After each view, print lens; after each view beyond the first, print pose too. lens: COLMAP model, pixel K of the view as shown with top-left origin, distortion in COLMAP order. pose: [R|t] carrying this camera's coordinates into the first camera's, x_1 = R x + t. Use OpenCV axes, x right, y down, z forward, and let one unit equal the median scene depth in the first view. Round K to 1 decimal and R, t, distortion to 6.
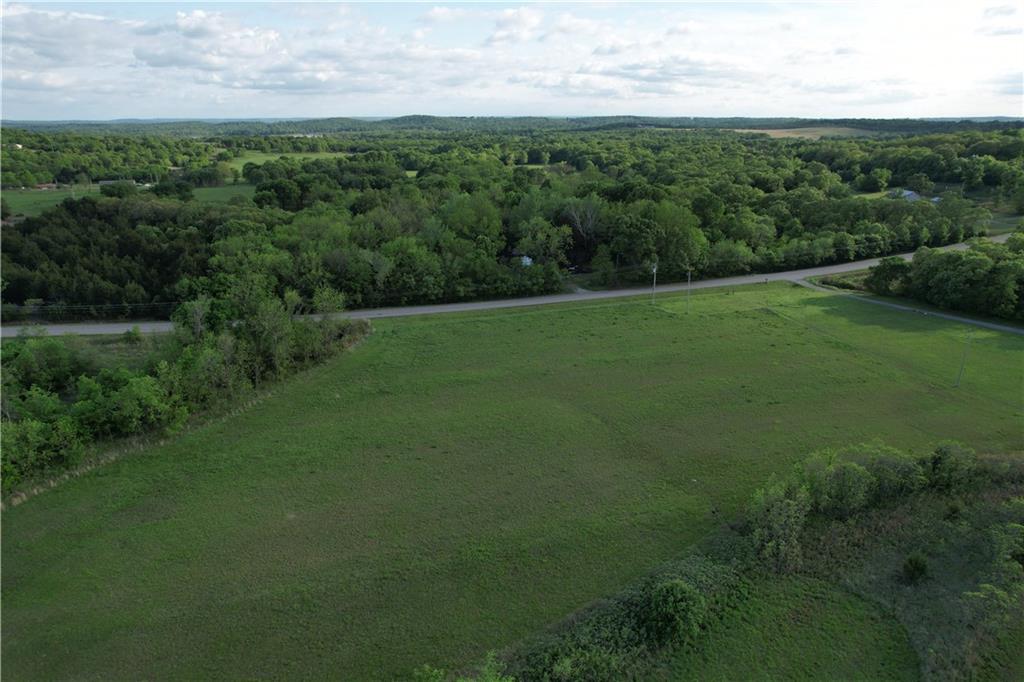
lens RADIAL K [[654.0, 0, 516.1], [0, 654.0, 338.3], [0, 0, 1]] dist [-0.082845, 0.077520]
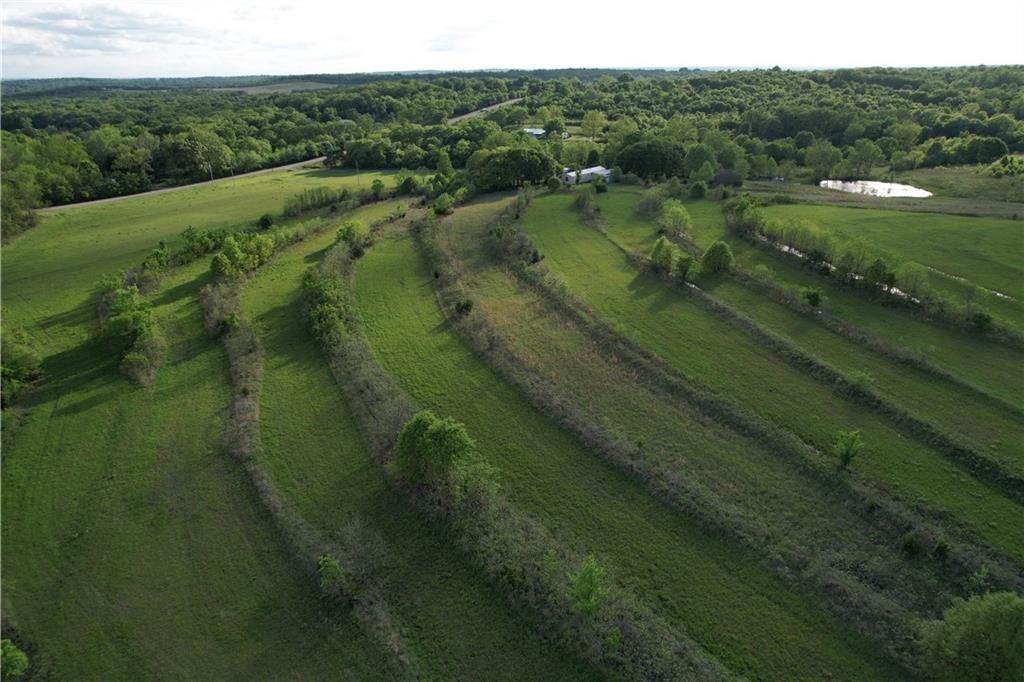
lens RADIAL K [[654.0, 0, 516.1], [0, 654.0, 338.3], [0, 0, 1]] dist [-0.082845, 0.077520]
pose [[0.741071, -0.264939, 0.616945, -0.195065], [0.228629, 0.963519, 0.139143, 0.154814], [-0.631302, 0.037937, 0.774608, -0.454877]]
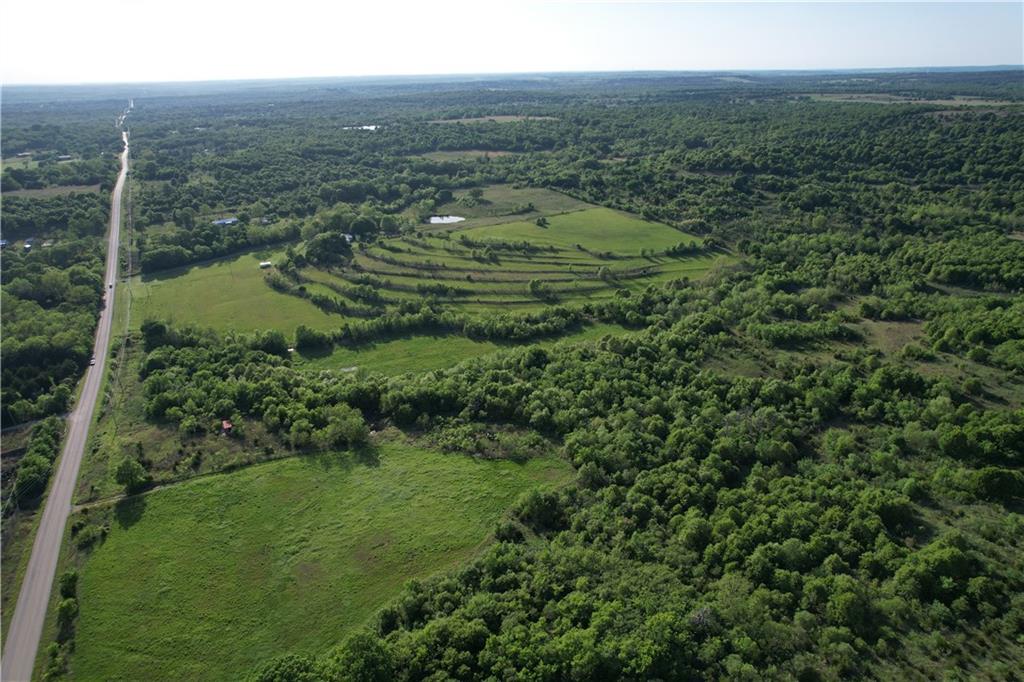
lens RADIAL K [[654.0, 0, 516.1], [0, 654.0, 338.3], [0, 0, 1]] dist [-0.082845, 0.077520]
pose [[-0.191446, -0.372307, 0.908150, -1.298312], [0.333944, 0.845355, 0.416961, -0.248320], [-0.922946, 0.383097, -0.037510, -0.136879]]
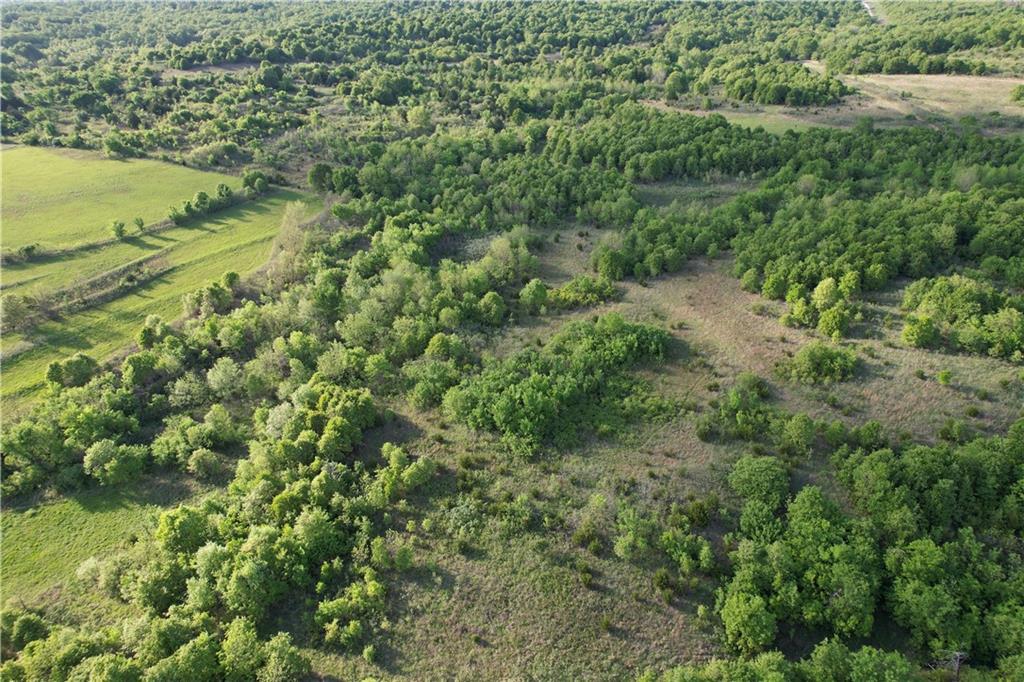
lens RADIAL K [[654.0, 0, 516.1], [0, 654.0, 338.3], [0, 0, 1]] dist [-0.082845, 0.077520]
pose [[-0.775428, -0.305006, 0.552885, -0.653304], [0.211616, 0.699437, 0.682647, 0.013826], [-0.594920, 0.646343, -0.477819, -0.390124]]
